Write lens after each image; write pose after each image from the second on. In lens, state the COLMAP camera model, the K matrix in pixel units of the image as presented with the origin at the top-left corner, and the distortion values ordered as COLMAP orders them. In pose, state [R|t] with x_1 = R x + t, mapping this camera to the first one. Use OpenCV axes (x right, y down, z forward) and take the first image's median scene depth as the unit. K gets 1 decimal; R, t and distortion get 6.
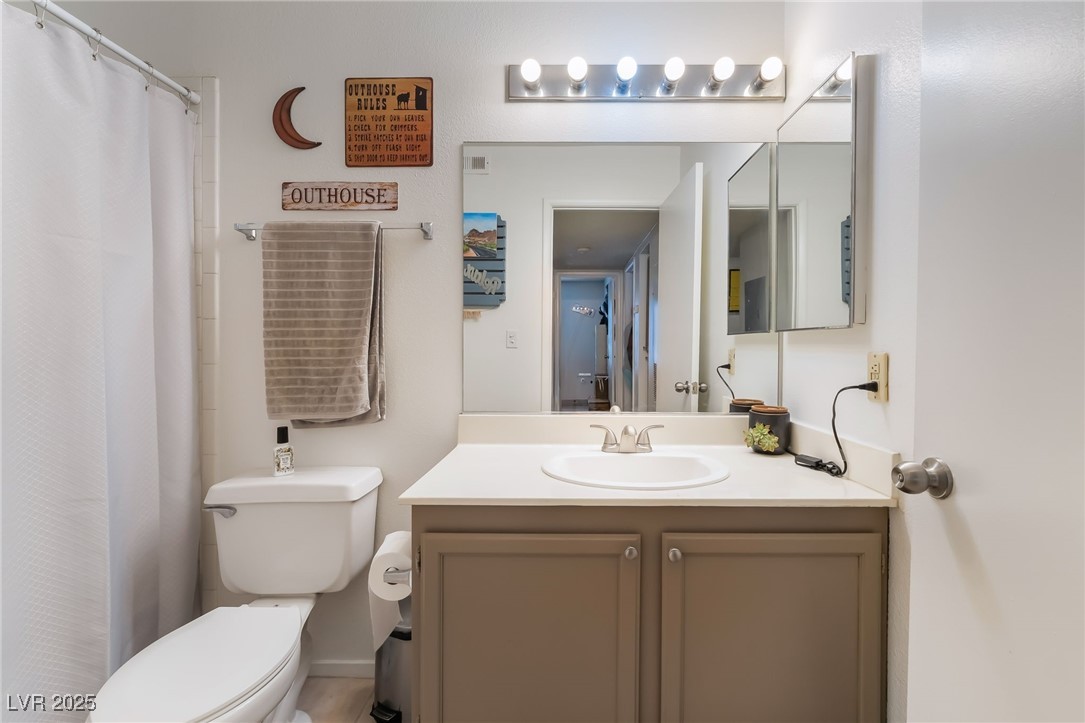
lens RADIAL K [[469.3, 0, 544.1], [0, 469.3, 338.9], [0, 0, 1]] dist [-0.017329, 0.000343]
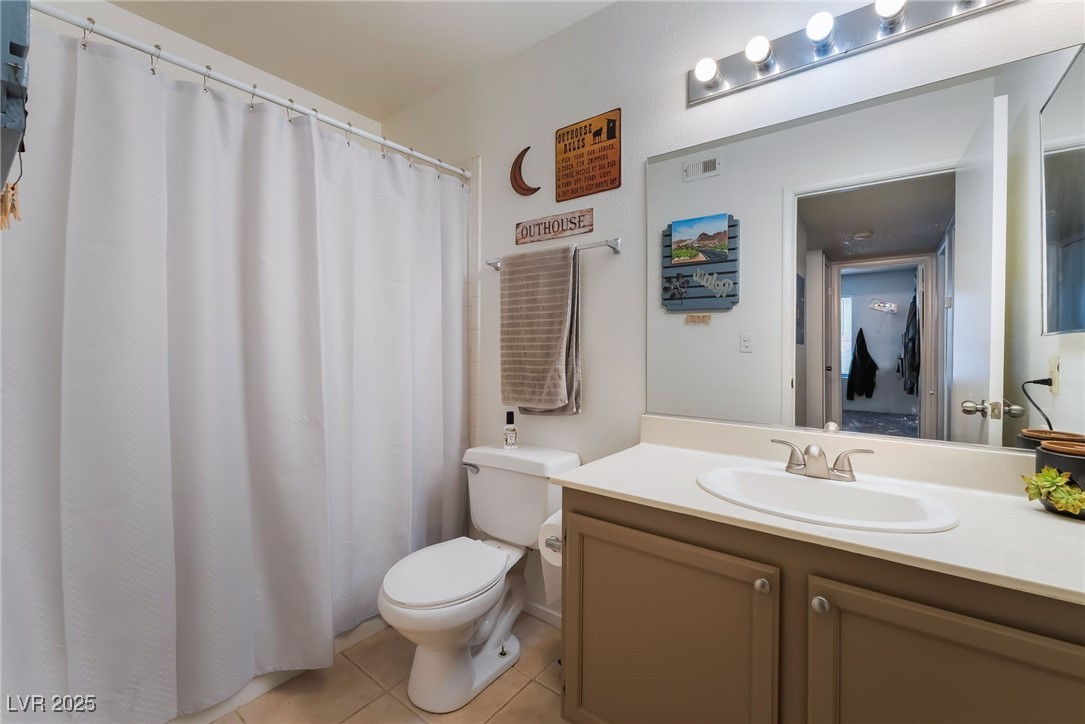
lens RADIAL K [[456.6, 0, 540.8], [0, 456.6, 333.0], [0, 0, 1]] dist [-0.018592, 0.000039]
pose [[0.787206, -0.017873, -0.616432, 0.275091], [0.004363, 0.999716, -0.023415, -0.000333], [0.616675, 0.015743, 0.787060, 0.043791]]
